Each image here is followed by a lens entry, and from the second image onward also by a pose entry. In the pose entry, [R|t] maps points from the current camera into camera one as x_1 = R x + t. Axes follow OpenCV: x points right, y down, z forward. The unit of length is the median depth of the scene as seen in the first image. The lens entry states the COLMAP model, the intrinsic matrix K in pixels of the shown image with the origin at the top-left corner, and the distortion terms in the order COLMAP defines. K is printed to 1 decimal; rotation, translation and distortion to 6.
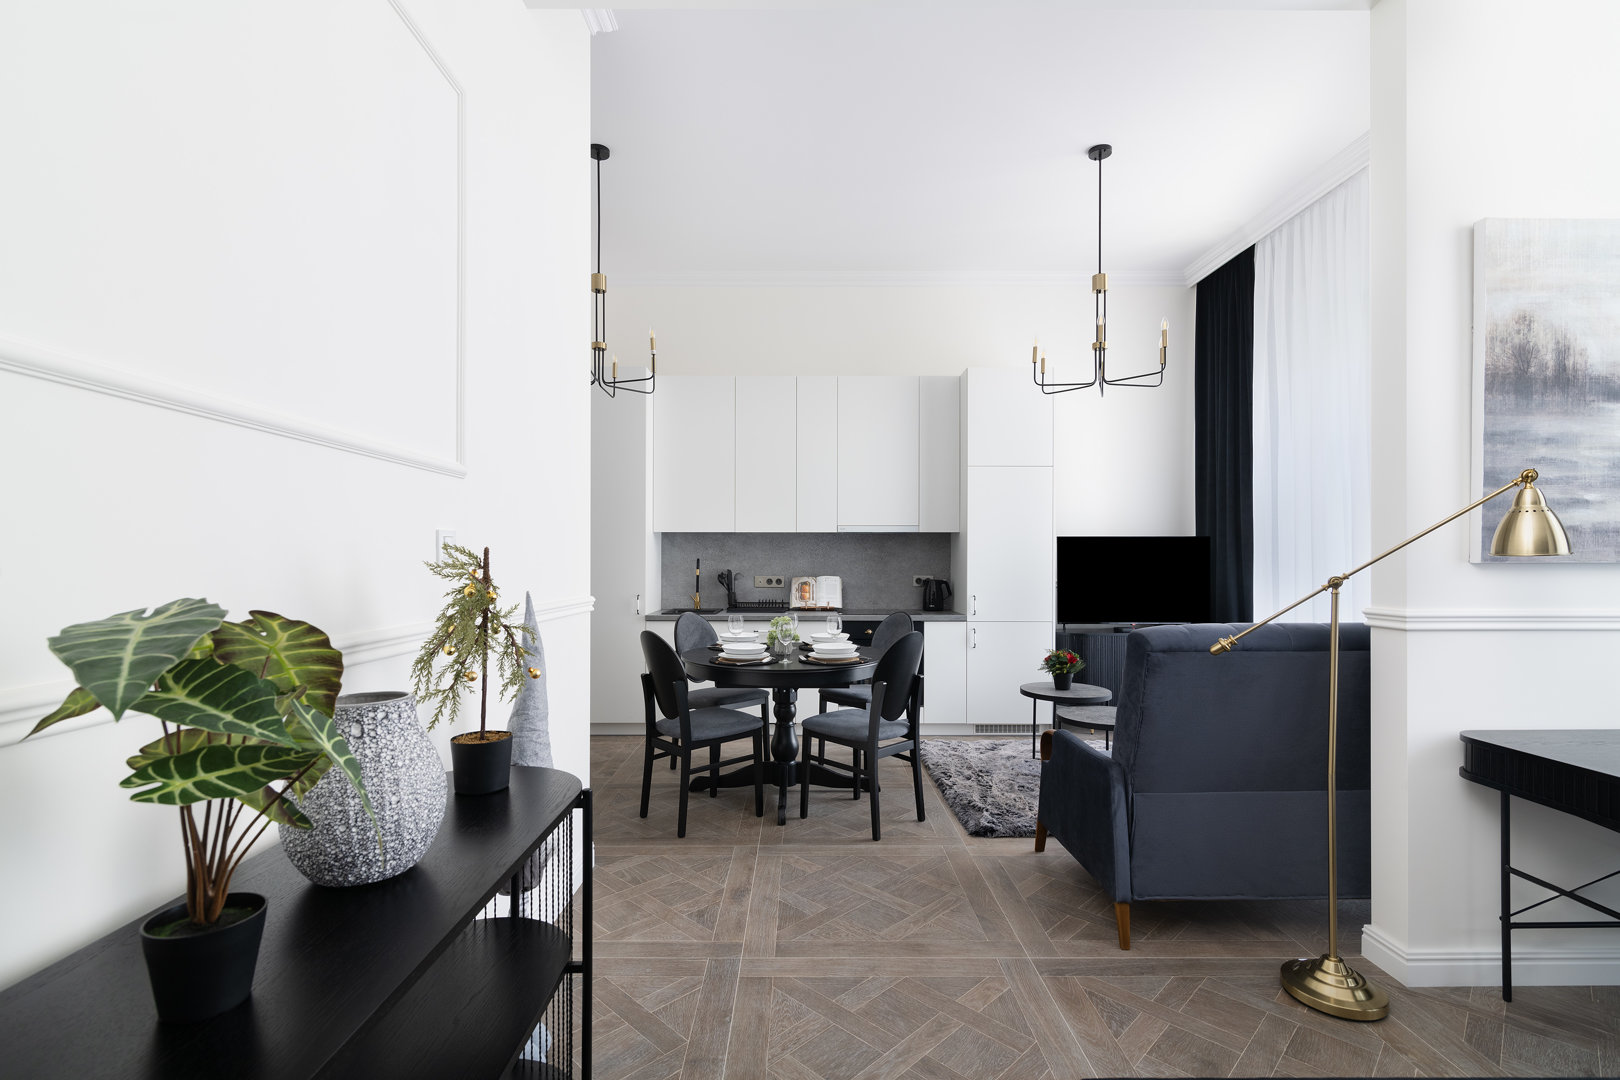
lens RADIAL K [[739.7, 0, 804.2], [0, 739.7, 560.3], [0, 0, 1]] dist [0.001734, -0.001013]
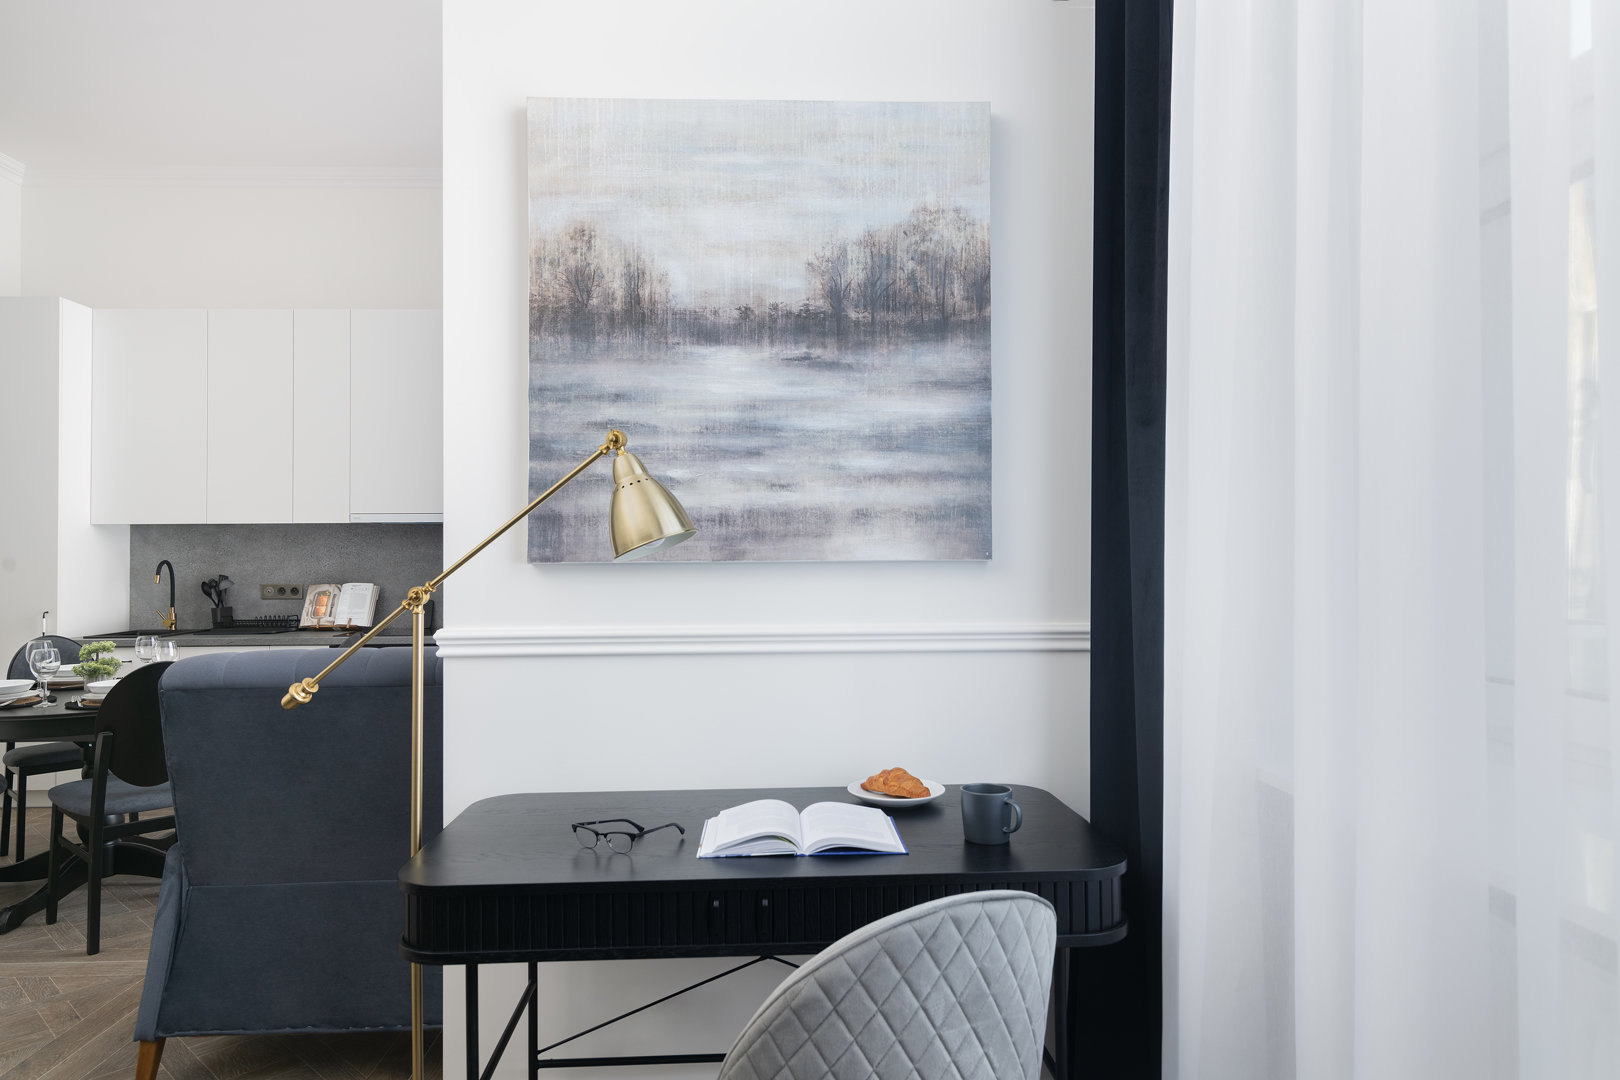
lens RADIAL K [[993.1, 0, 794.0], [0, 993.1, 537.3], [0, 0, 1]] dist [0.000124, -0.002776]
pose [[0.999299, -0.007886, 0.036590, 0.899771], [0.008615, 0.999766, -0.019825, -0.001103], [-0.036425, 0.020126, 0.999134, 0.006789]]
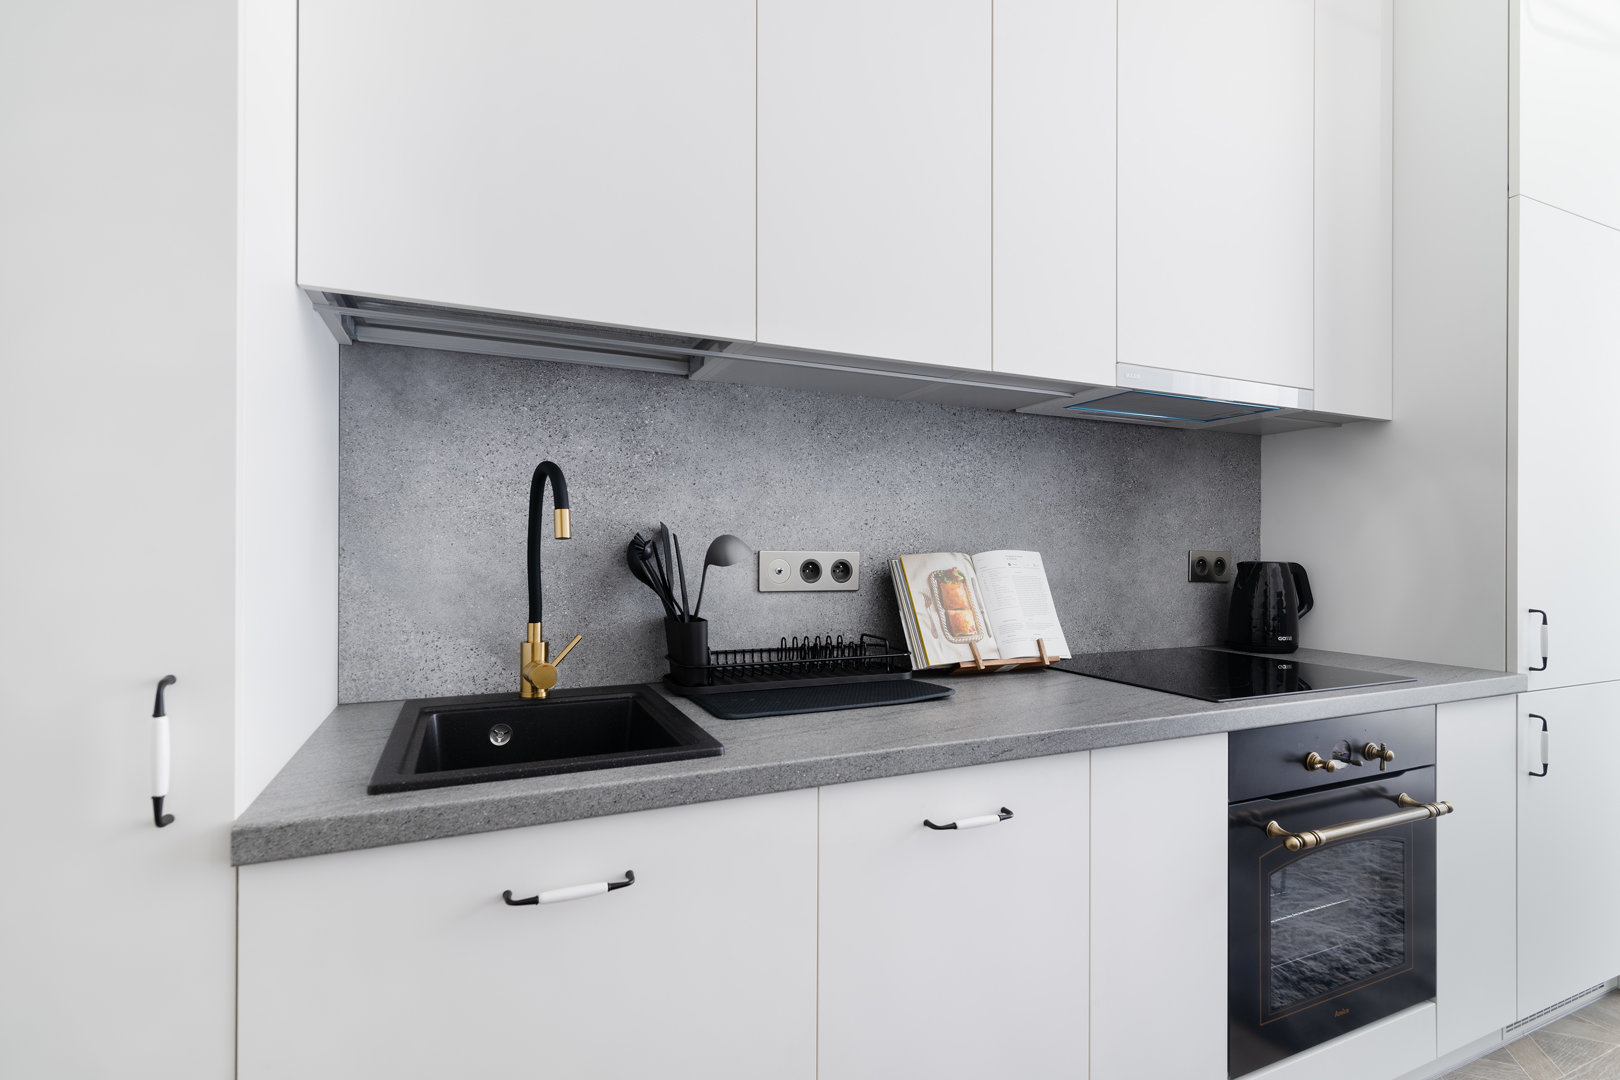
lens RADIAL K [[739.7, 0, 818.7], [0, 739.7, 548.6], [0, 0, 1]] dist [0.001734, -0.001013]
pose [[0.910691, 0.002166, 0.413083, -0.334044], [-0.002419, 0.999997, 0.000089, 0.043616], [-0.413082, -0.001080, 0.910693, 1.600880]]
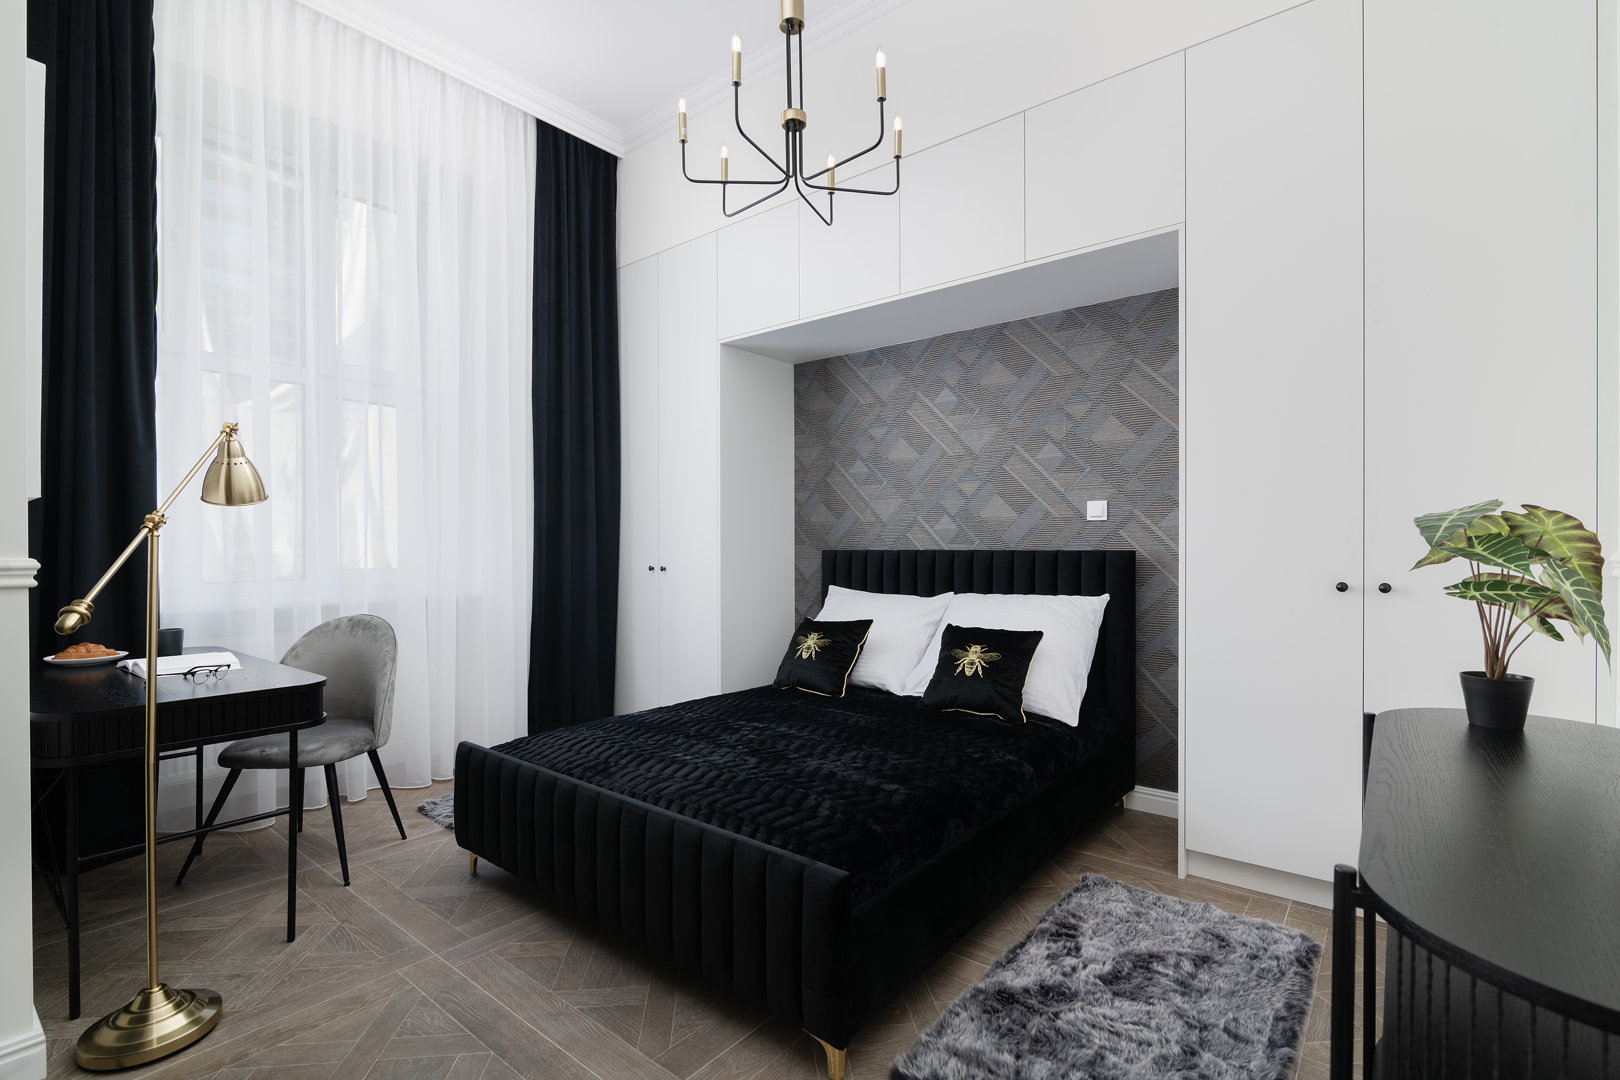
lens RADIAL K [[739.7, 0, 813.5], [0, 739.7, 550.7], [0, 0, 1]] dist [0.001734, -0.001013]
pose [[-0.779398, -0.005851, 0.626501, -0.174883], [-0.002360, 0.999977, 0.006402, 0.044930], [-0.626524, 0.003511, -0.779394, 0.864562]]
